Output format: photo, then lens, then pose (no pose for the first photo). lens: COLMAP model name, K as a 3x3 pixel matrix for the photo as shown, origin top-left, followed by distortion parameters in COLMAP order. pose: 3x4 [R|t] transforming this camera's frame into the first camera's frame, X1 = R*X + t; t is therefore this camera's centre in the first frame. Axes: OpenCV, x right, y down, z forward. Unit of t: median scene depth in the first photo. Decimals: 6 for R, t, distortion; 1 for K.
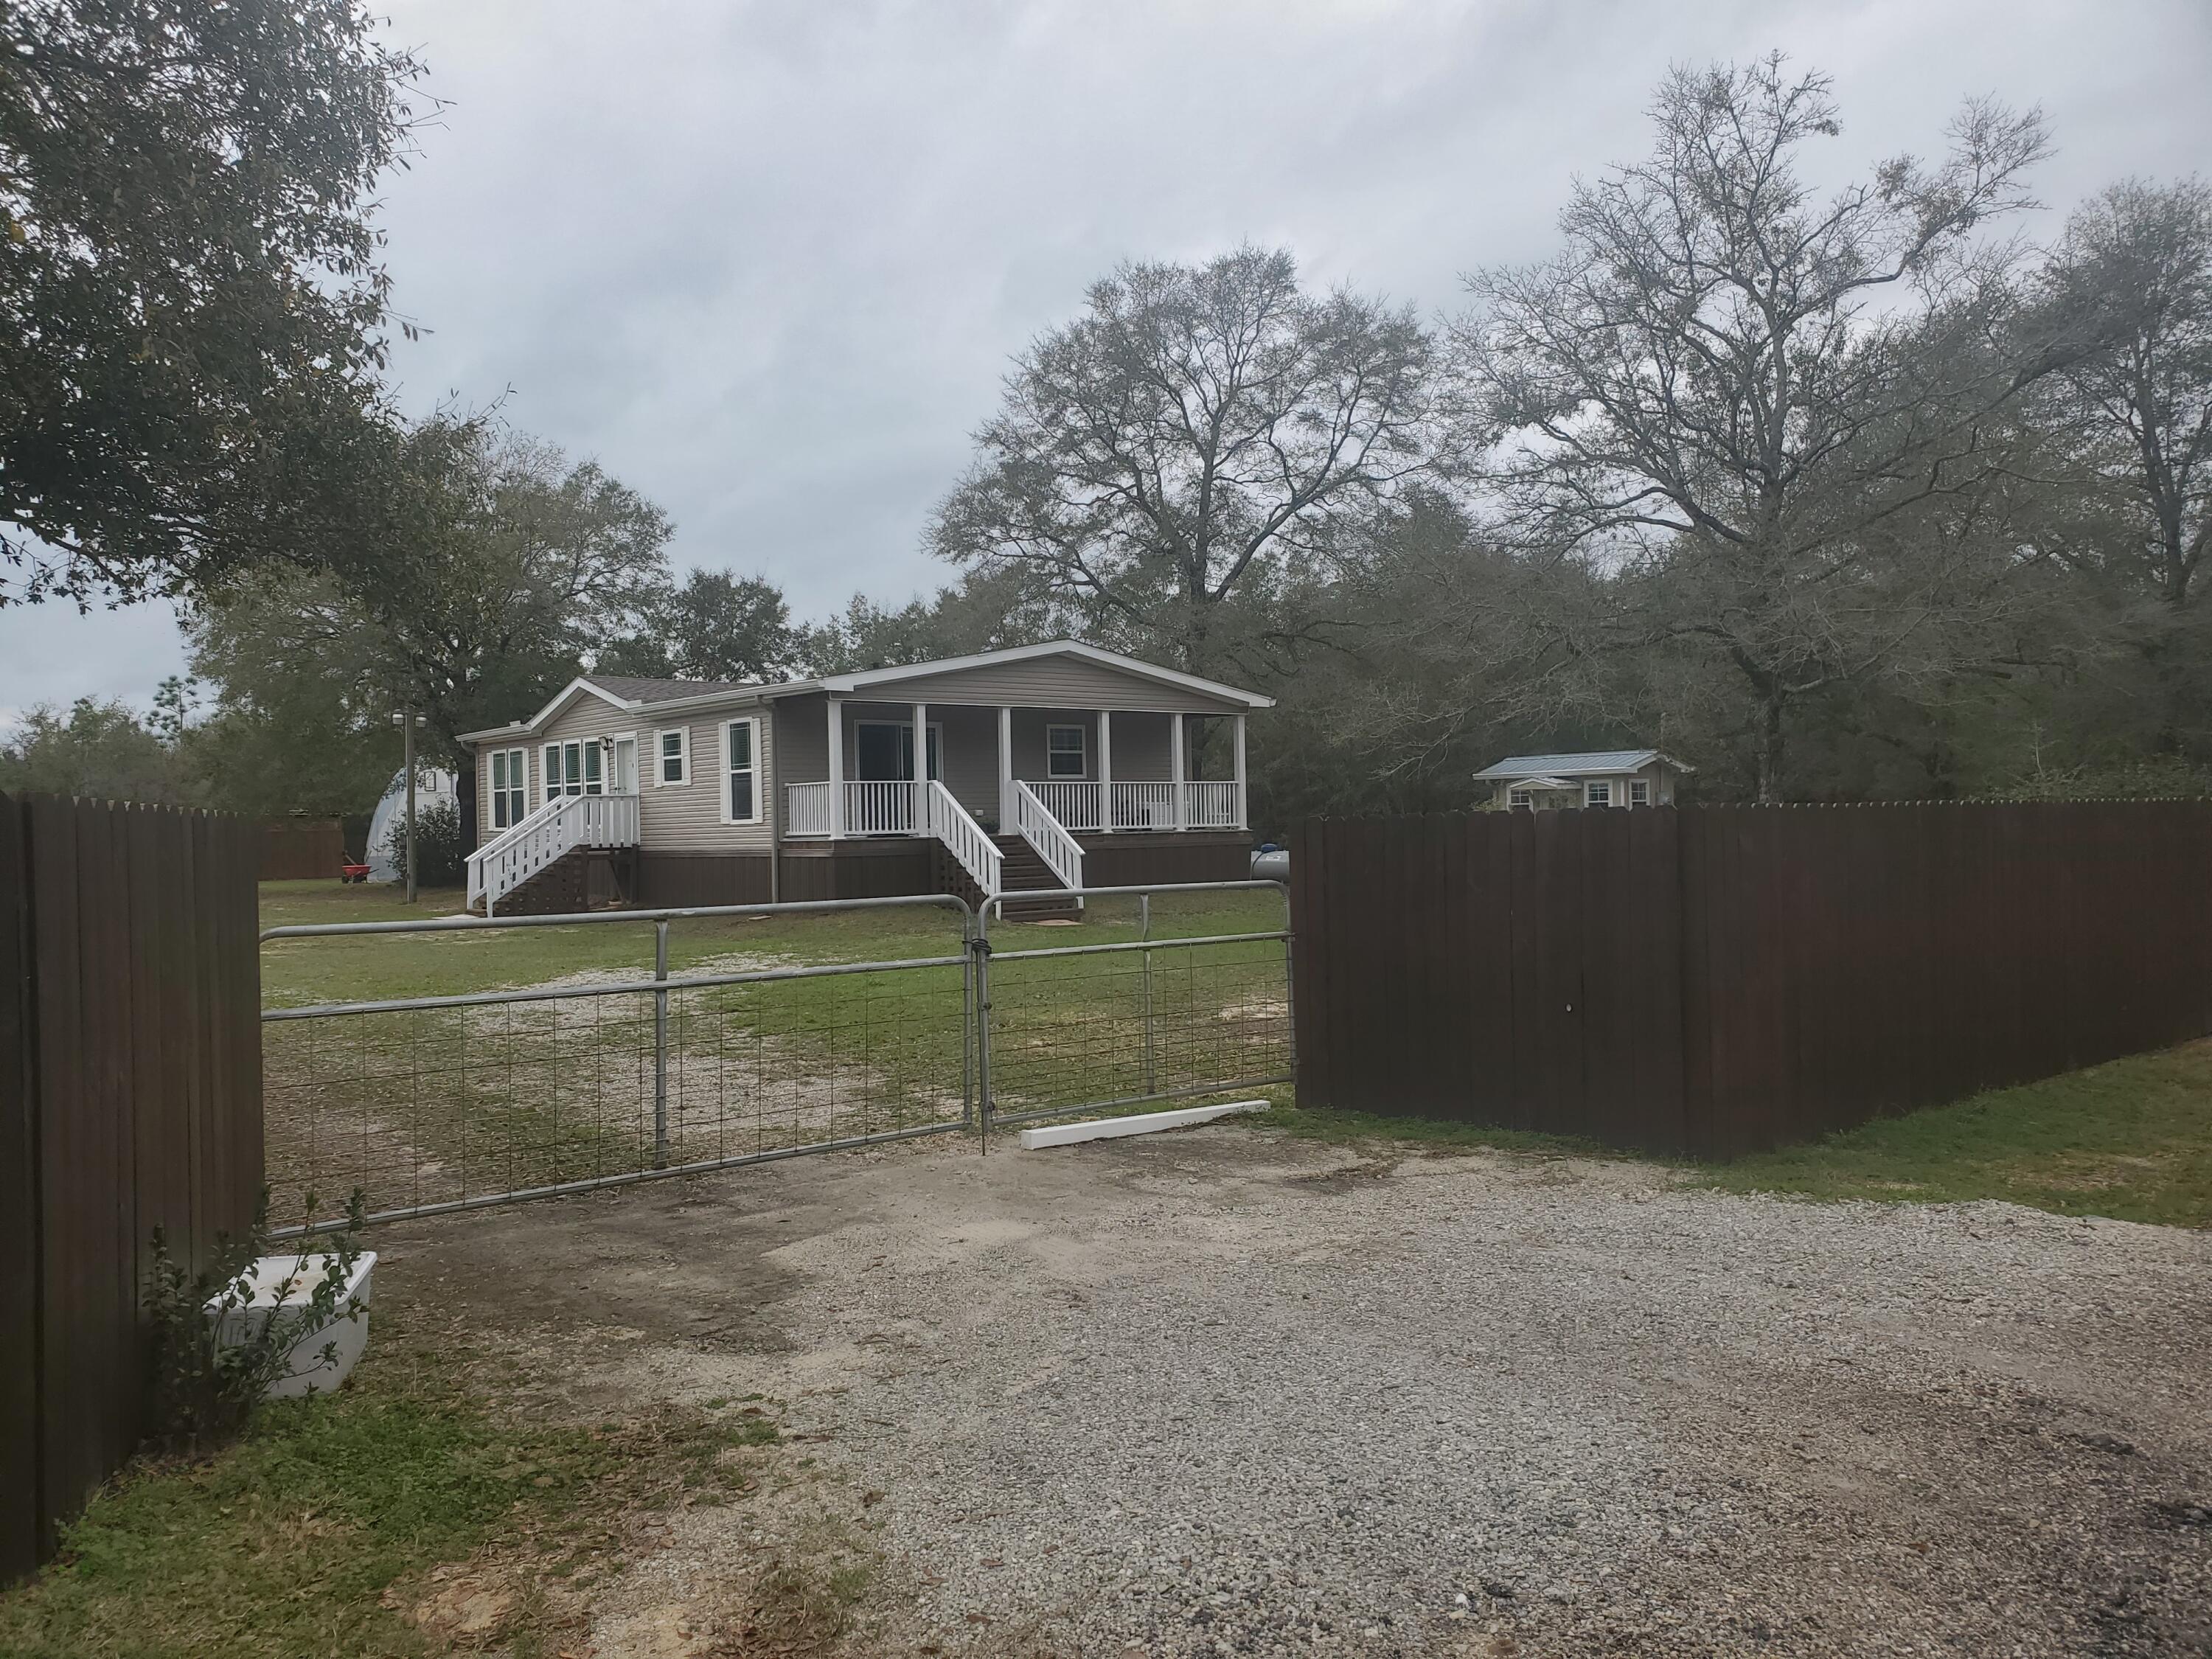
lens RADIAL K [[1707.7, 0, 1082.4], [0, 1707.7, 824.4], [0, 0, 1]] dist [0.021979, -0.026689]
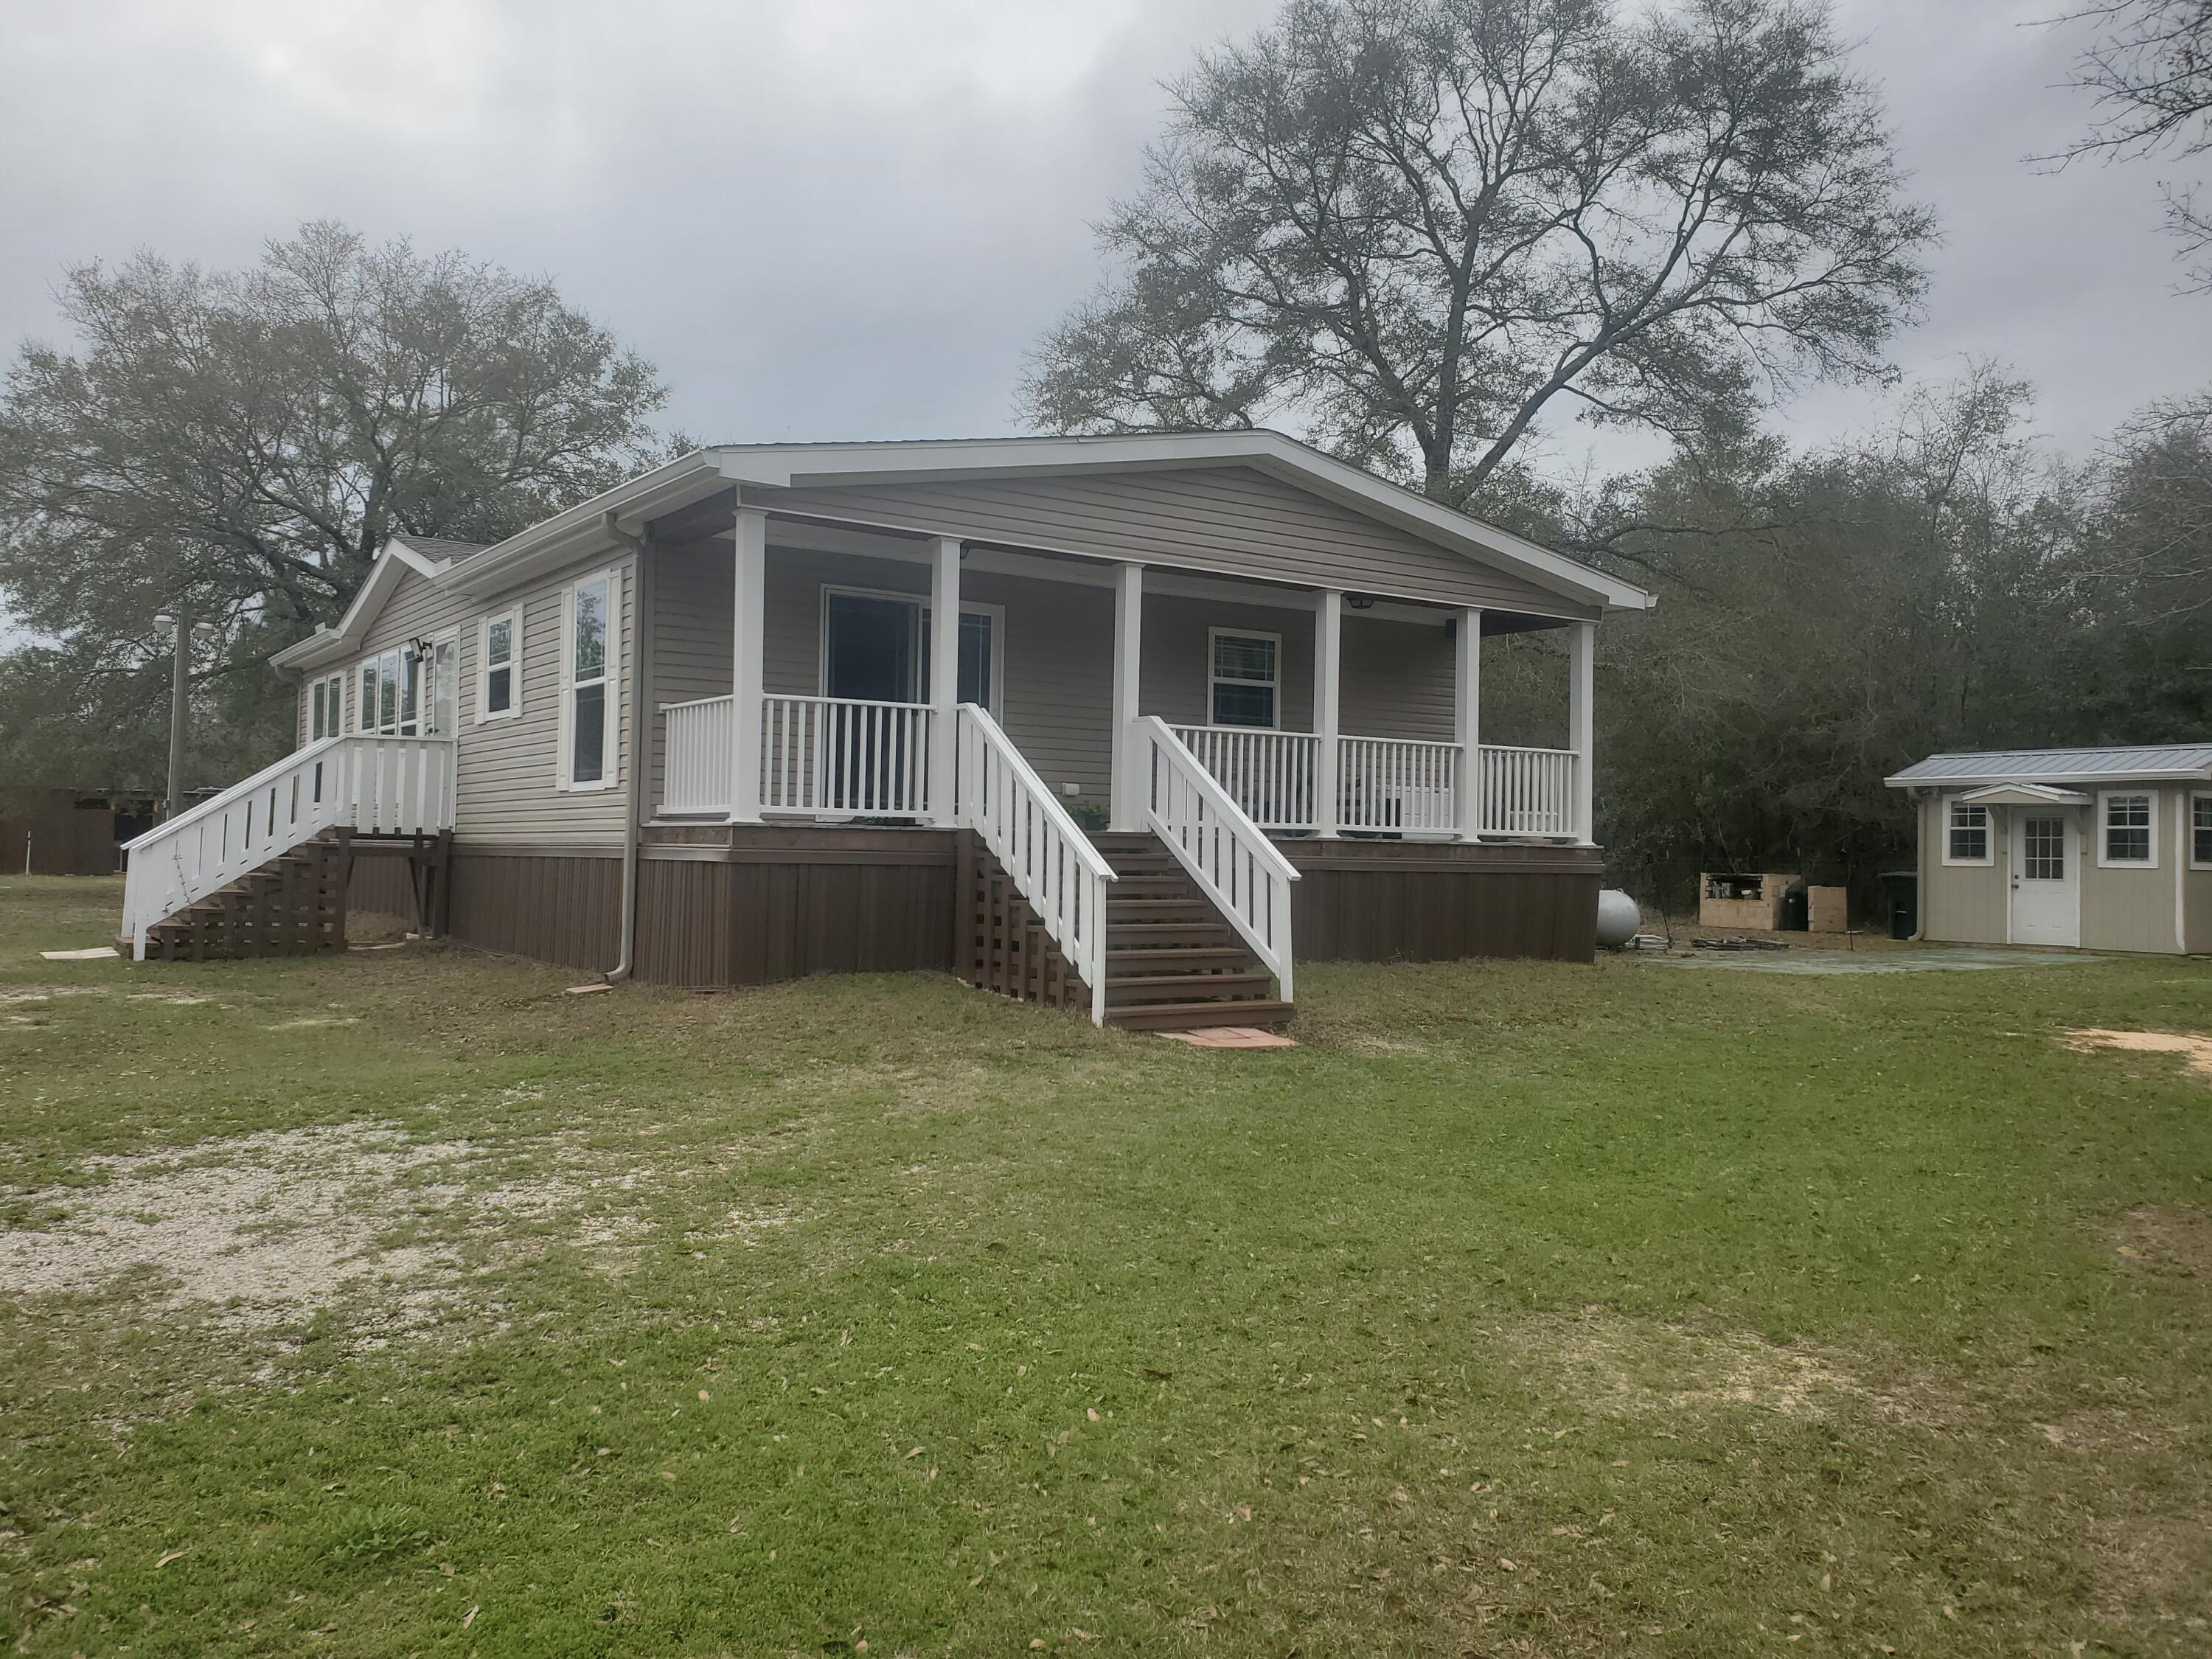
lens RADIAL K [[1707.7, 0, 1082.4], [0, 1707.7, 824.4], [0, 0, 1]] dist [0.021979, -0.026689]
pose [[0.996771, 0.037065, -0.071226, -0.021002], [-0.038249, 0.999151, -0.015330, 0.011120], [0.070597, 0.018005, 0.997342, 0.498235]]
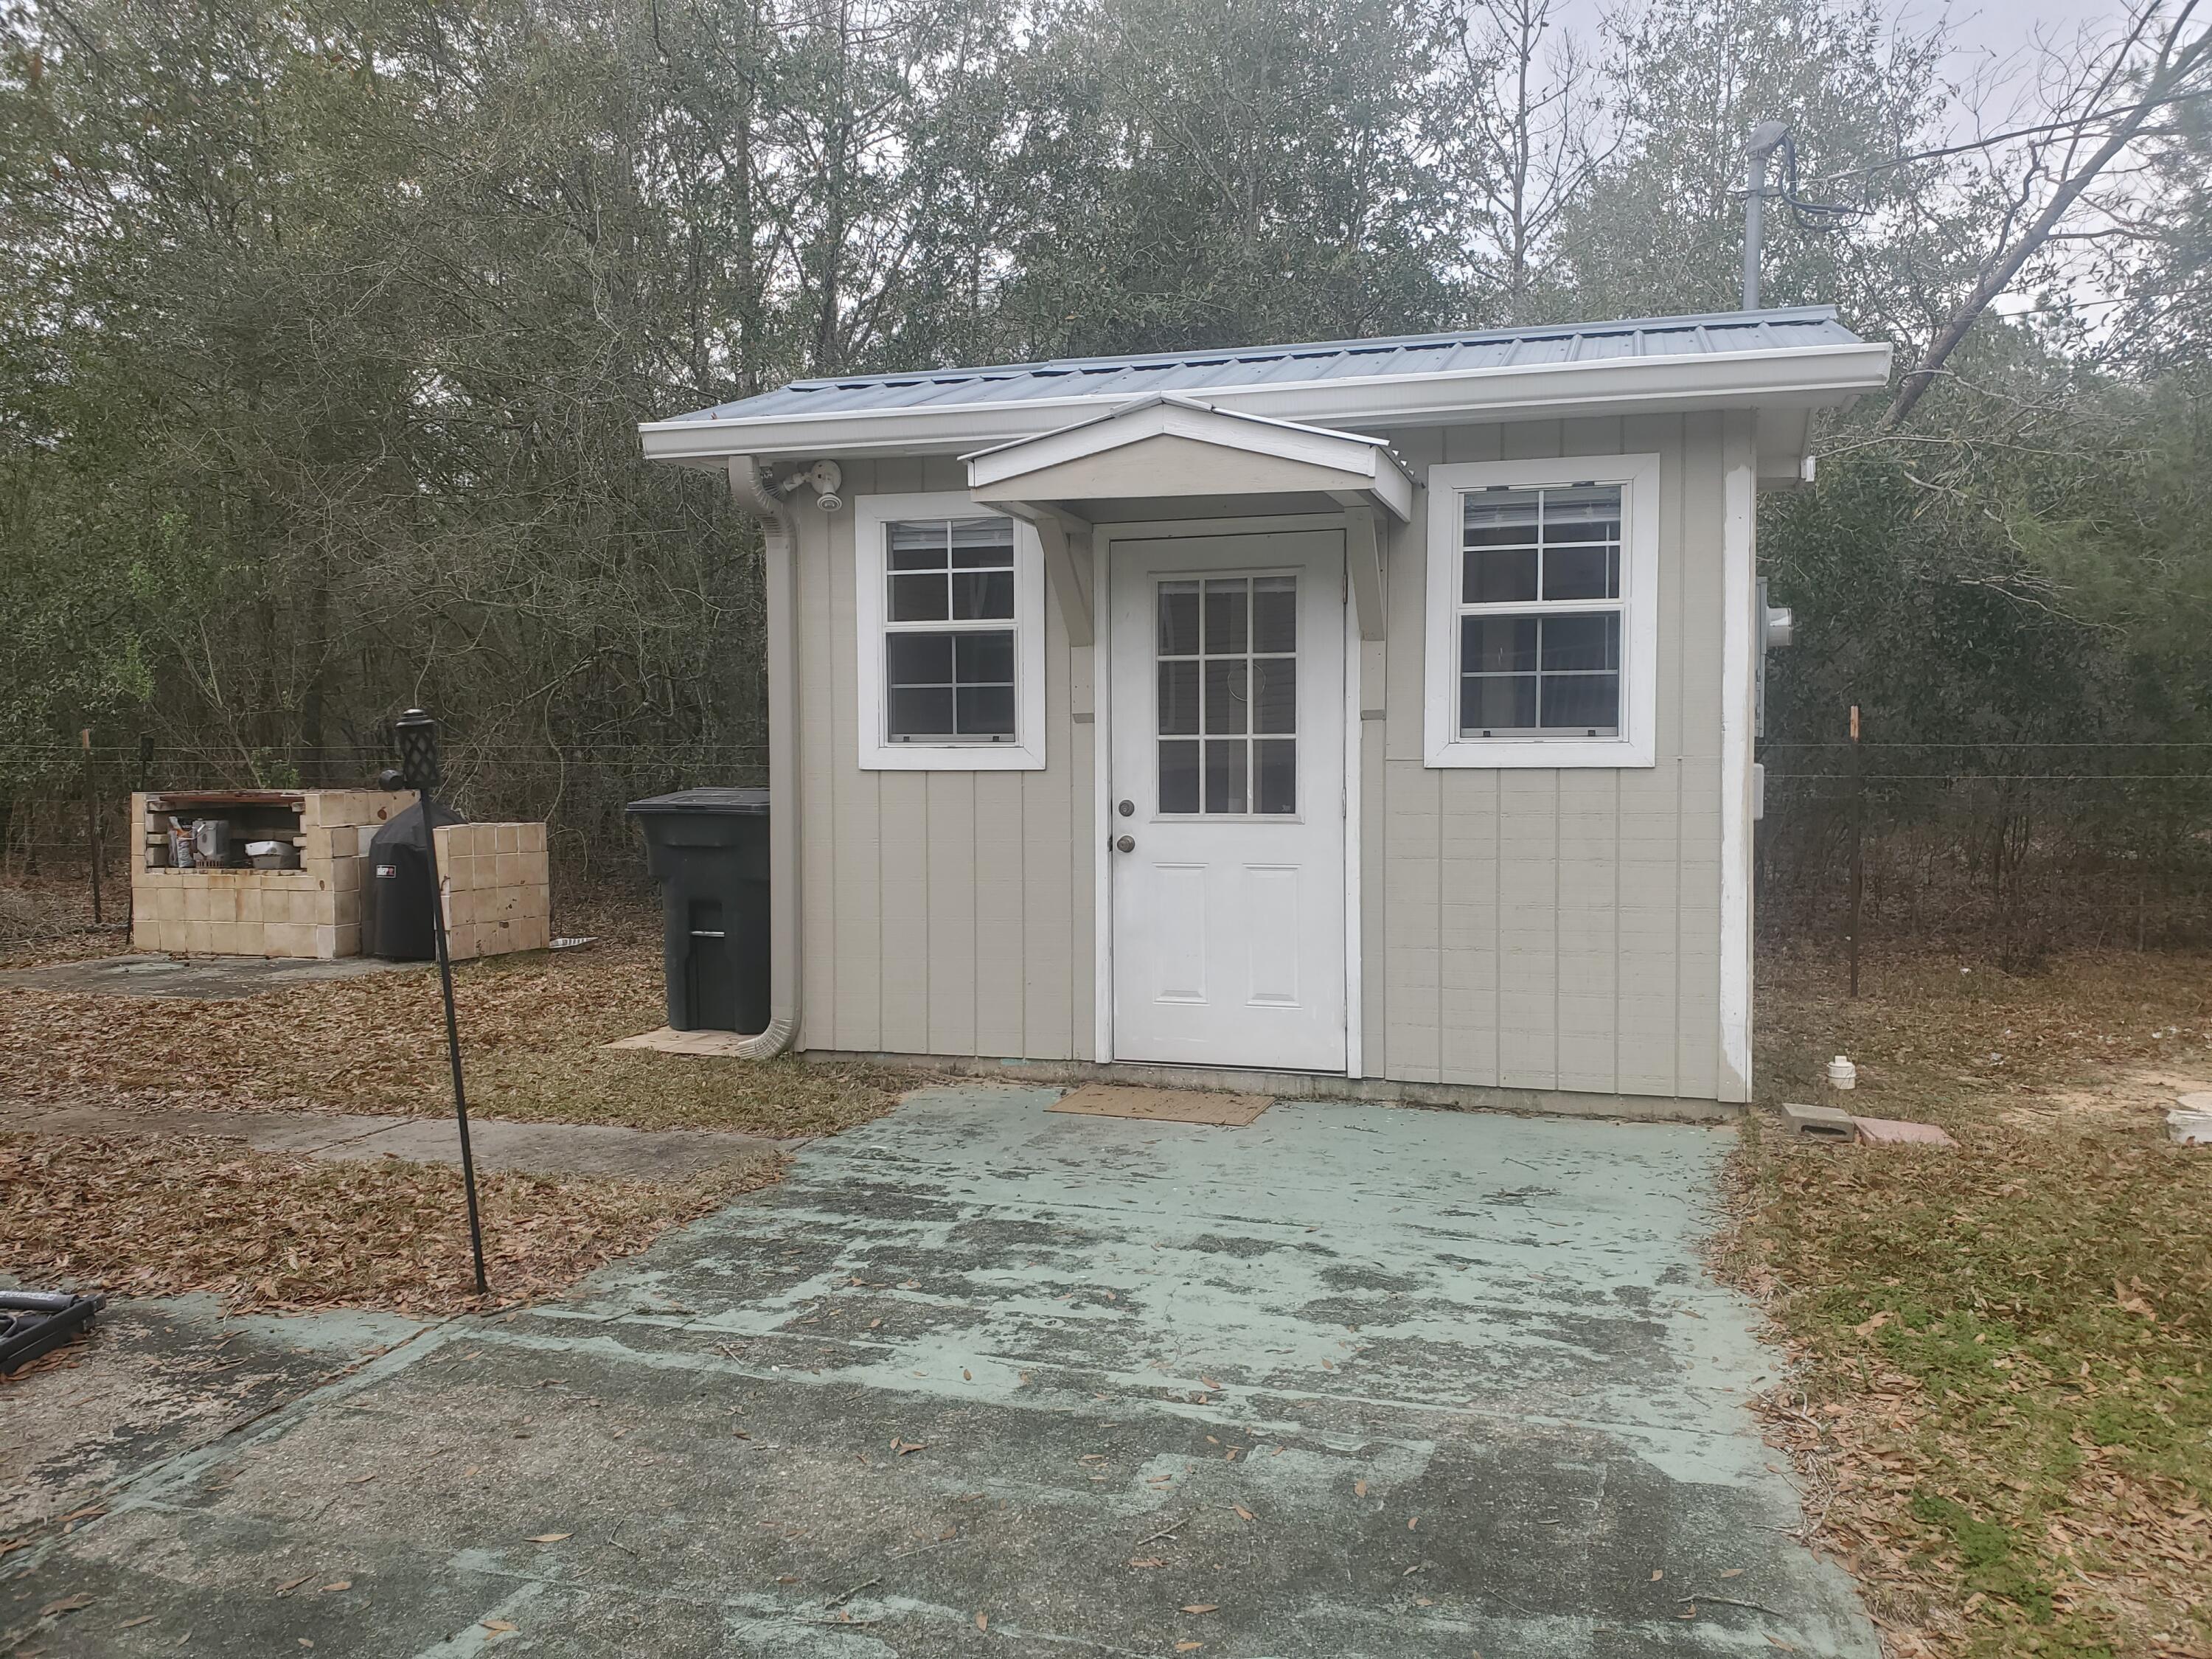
lens RADIAL K [[1707.7, 0, 1082.4], [0, 1707.7, 824.4], [0, 0, 1]] dist [0.021979, -0.026689]
pose [[0.808643, -0.015711, 0.588090, 0.233900], [-0.011040, 0.999062, 0.041871, -0.000144], [-0.588196, -0.040351, 0.807711, 1.170906]]
